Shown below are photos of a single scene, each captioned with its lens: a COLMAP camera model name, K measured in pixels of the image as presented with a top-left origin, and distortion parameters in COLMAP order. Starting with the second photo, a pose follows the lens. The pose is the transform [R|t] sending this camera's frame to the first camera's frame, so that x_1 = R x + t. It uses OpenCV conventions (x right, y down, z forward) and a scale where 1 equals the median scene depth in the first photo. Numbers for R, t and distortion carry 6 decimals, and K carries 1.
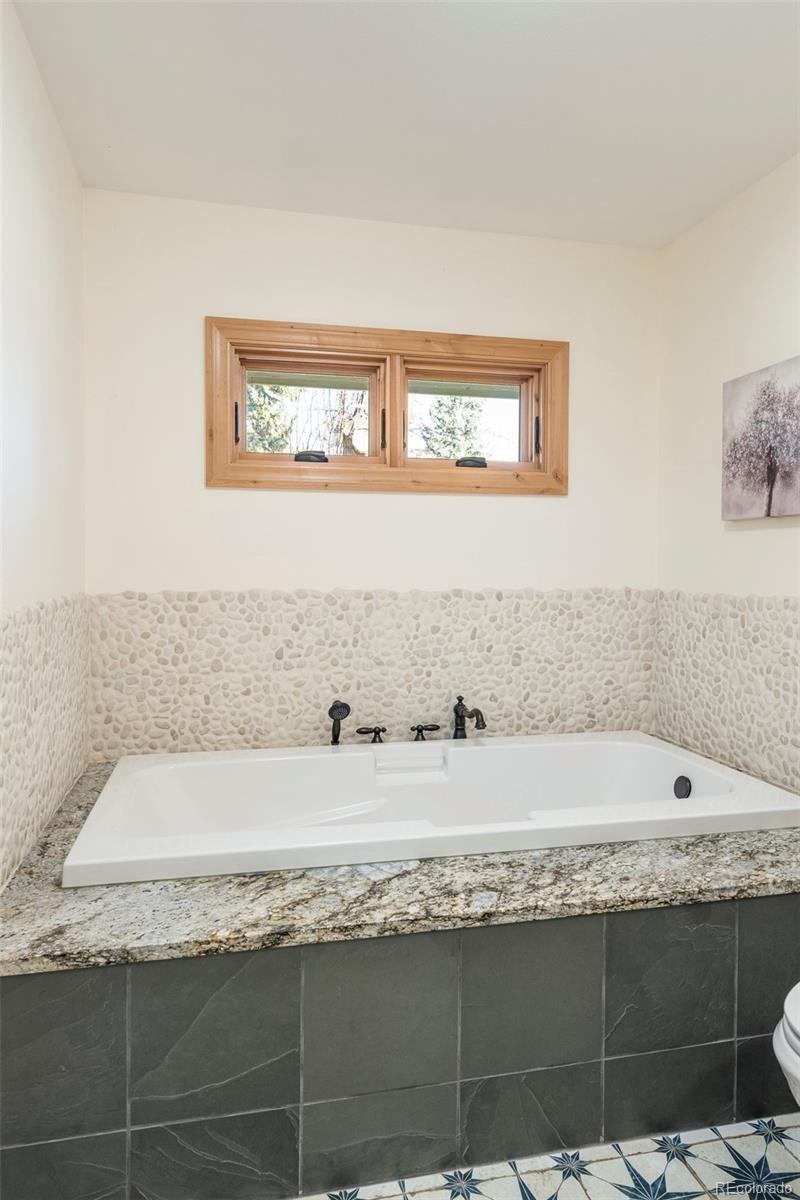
lens RADIAL K [[776.4, 0, 400.0], [0, 776.4, 600.0], [0, 0, 1]] dist [-0.000726, -0.000226]
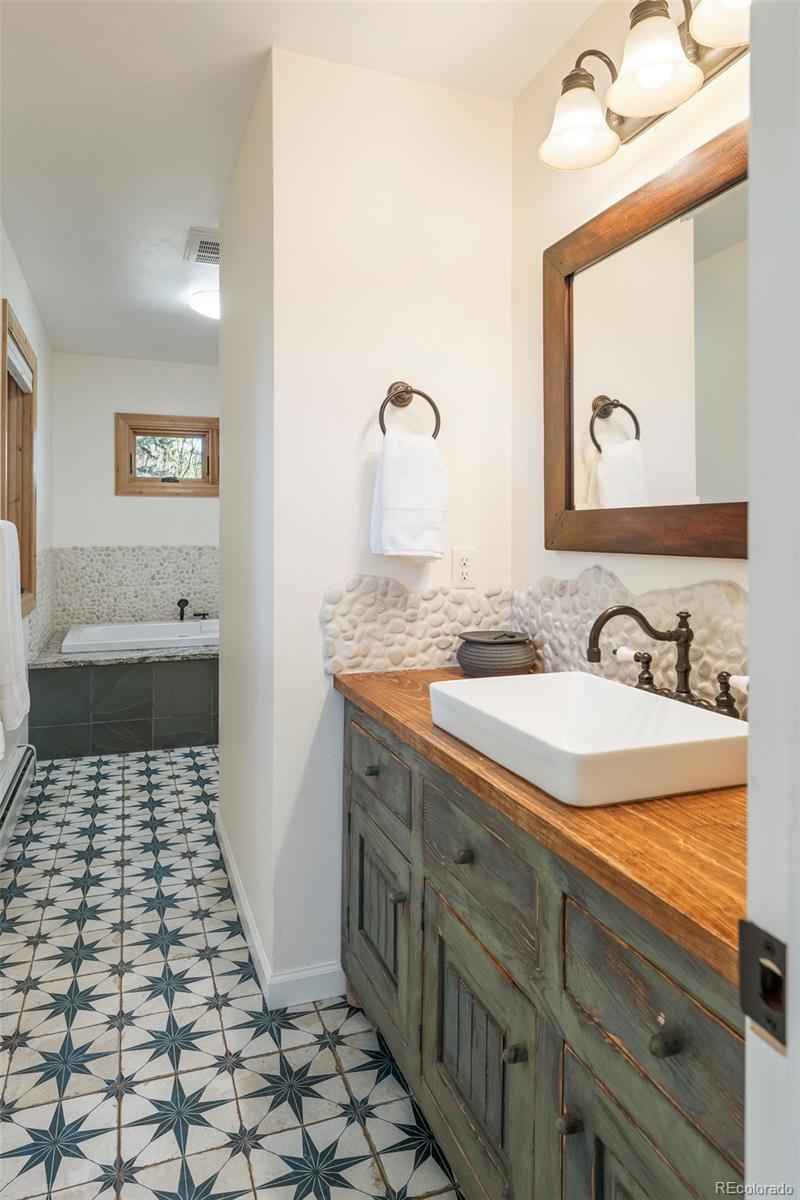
lens RADIAL K [[677.3, 0, 402.8], [0, 677.3, 536.6], [0, 0, 1]] dist [0.001280, -0.000116]
pose [[0.985438, -0.007609, 0.169863, 0.190849], [0.014693, 0.999072, -0.040486, 0.045927], [-0.169397, 0.042392, 0.984636, -0.872338]]
